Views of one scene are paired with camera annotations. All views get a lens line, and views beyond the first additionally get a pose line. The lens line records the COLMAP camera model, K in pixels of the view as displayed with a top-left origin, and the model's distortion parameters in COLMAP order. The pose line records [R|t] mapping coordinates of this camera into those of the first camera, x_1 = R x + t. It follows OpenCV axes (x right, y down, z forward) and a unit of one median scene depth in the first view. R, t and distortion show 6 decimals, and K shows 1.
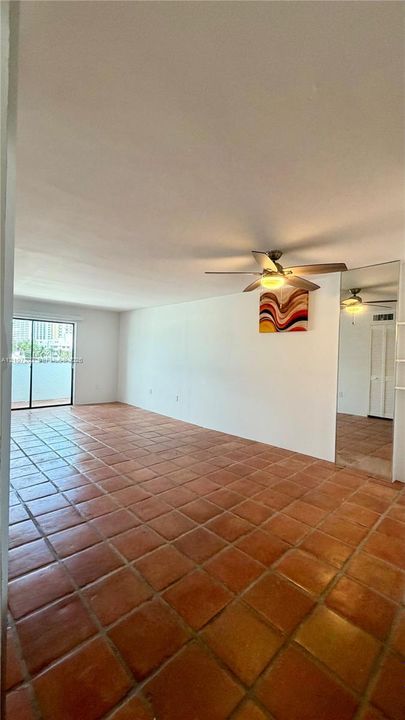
lens RADIAL K [[286.8, 0, 206.4], [0, 286.8, 358.2], [0, 0, 1]] dist [0.001278, 0.000023]
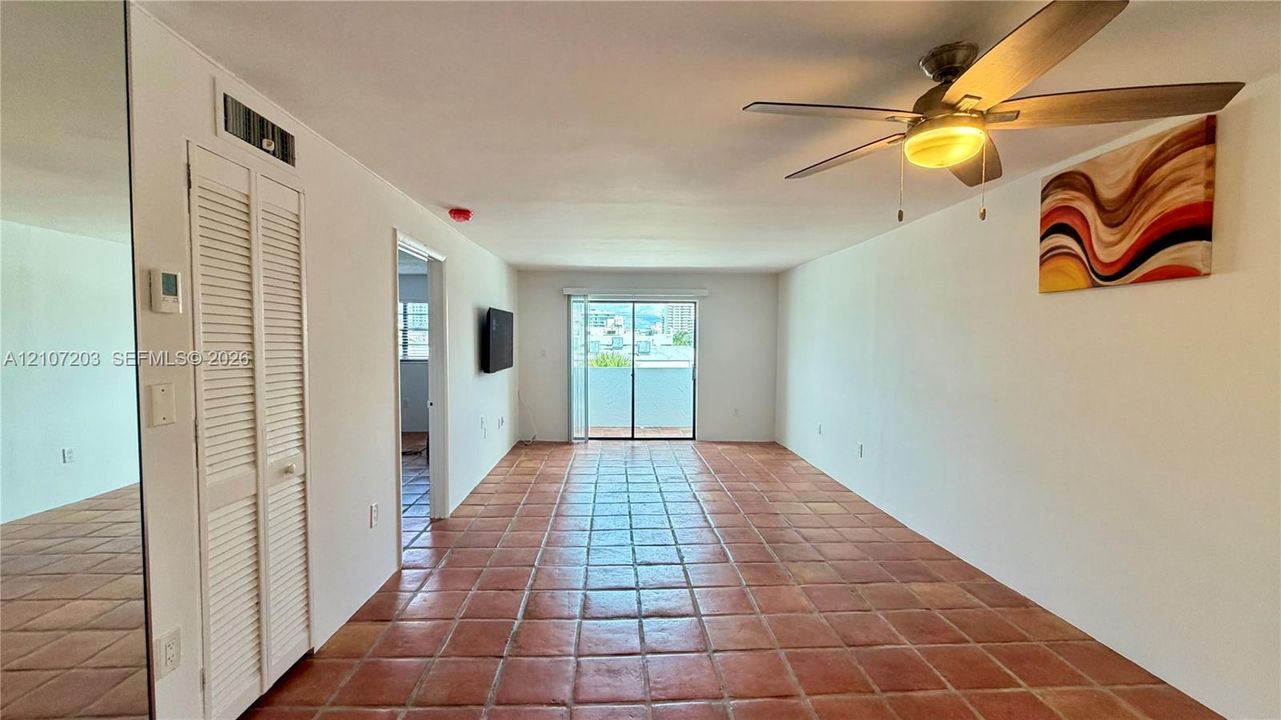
lens RADIAL K [[514.8, 0, 636.0], [0, 514.8, 364.5], [0, 0, 1]] dist [0.000323, -0.000015]
pose [[0.746930, 0.005058, -0.664884, 0.274113], [0.007123, 0.999853, 0.015609, -0.019213], [0.664865, -0.016395, 0.746784, 0.243668]]
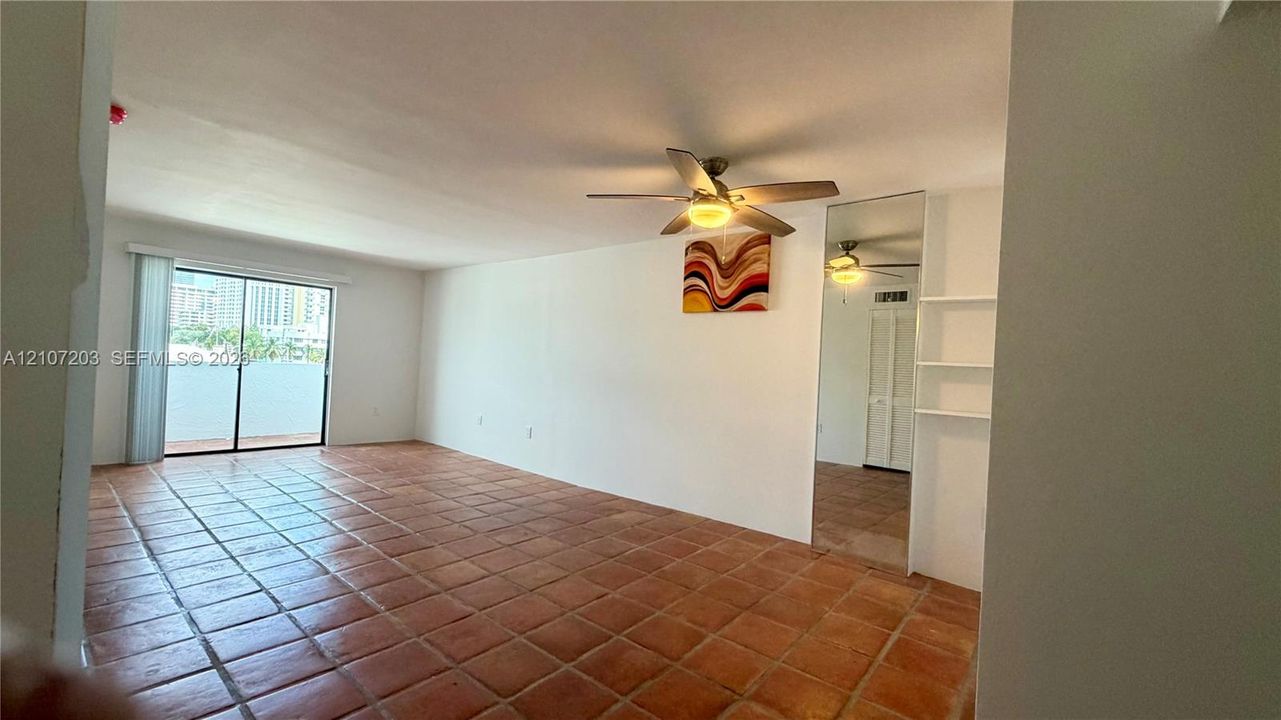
lens RADIAL K [[510.3, 0, 643.3], [0, 510.3, 364.3], [0, 0, 1]] dist [0.001278, 0.000023]
pose [[0.993708, 0.020849, 0.110041, 0.001770], [-0.020005, 0.999761, -0.008774, 0.024261], [-0.110197, 0.006517, 0.993888, 0.034949]]
